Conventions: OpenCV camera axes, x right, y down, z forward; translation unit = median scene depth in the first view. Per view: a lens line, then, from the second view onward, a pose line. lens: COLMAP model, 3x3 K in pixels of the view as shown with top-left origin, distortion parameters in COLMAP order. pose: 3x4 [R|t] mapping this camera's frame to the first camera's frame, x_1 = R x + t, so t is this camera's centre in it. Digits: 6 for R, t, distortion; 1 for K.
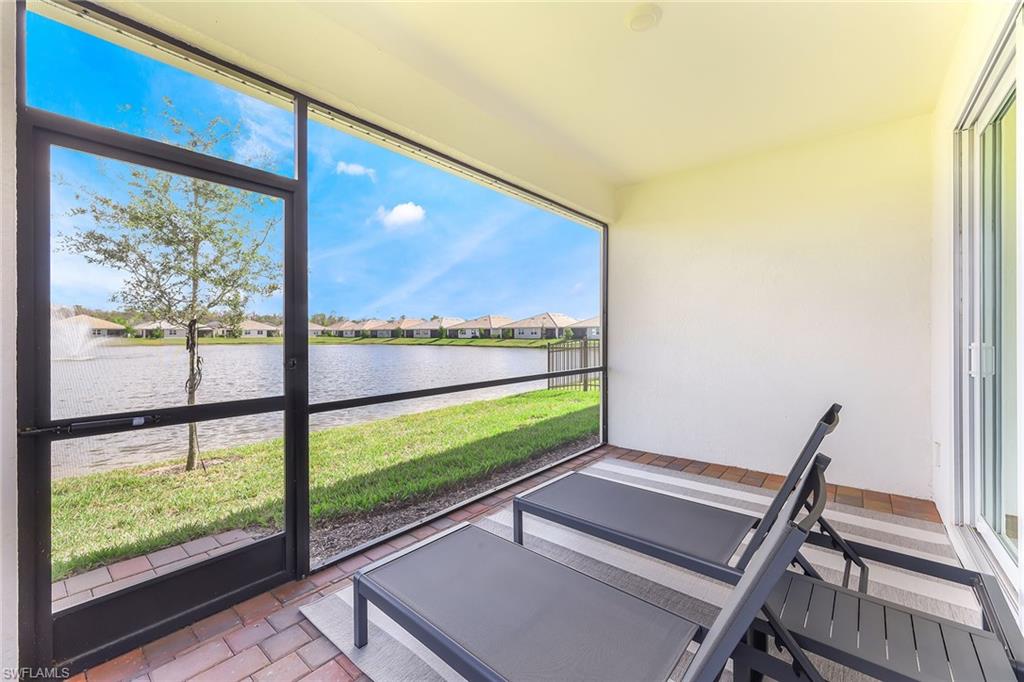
lens RADIAL K [[411.9, 0, 503.5], [0, 411.9, 336.3], [0, 0, 1]] dist [0.000684, -0.001750]
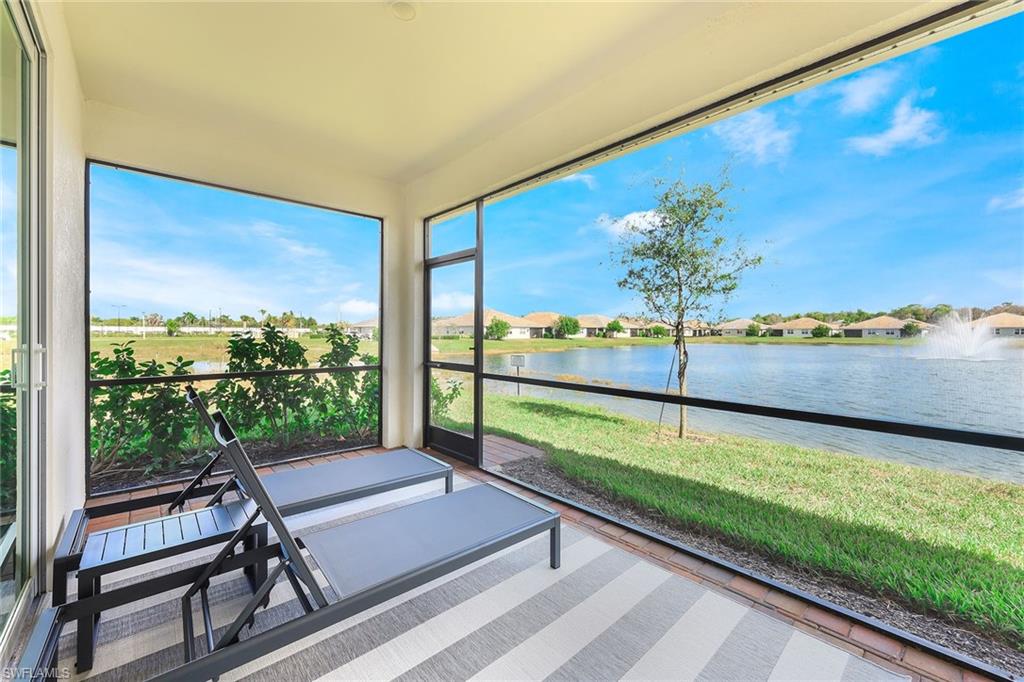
lens RADIAL K [[411.9, 0, 528.3], [0, 411.9, 336.9], [0, 0, 1]] dist [0.000684, -0.001750]
pose [[-0.108920, 0.005739, -0.994034, 1.015346], [-0.004084, 0.999972, 0.006221, 0.002686], [0.994042, 0.004738, -0.108894, 1.142386]]
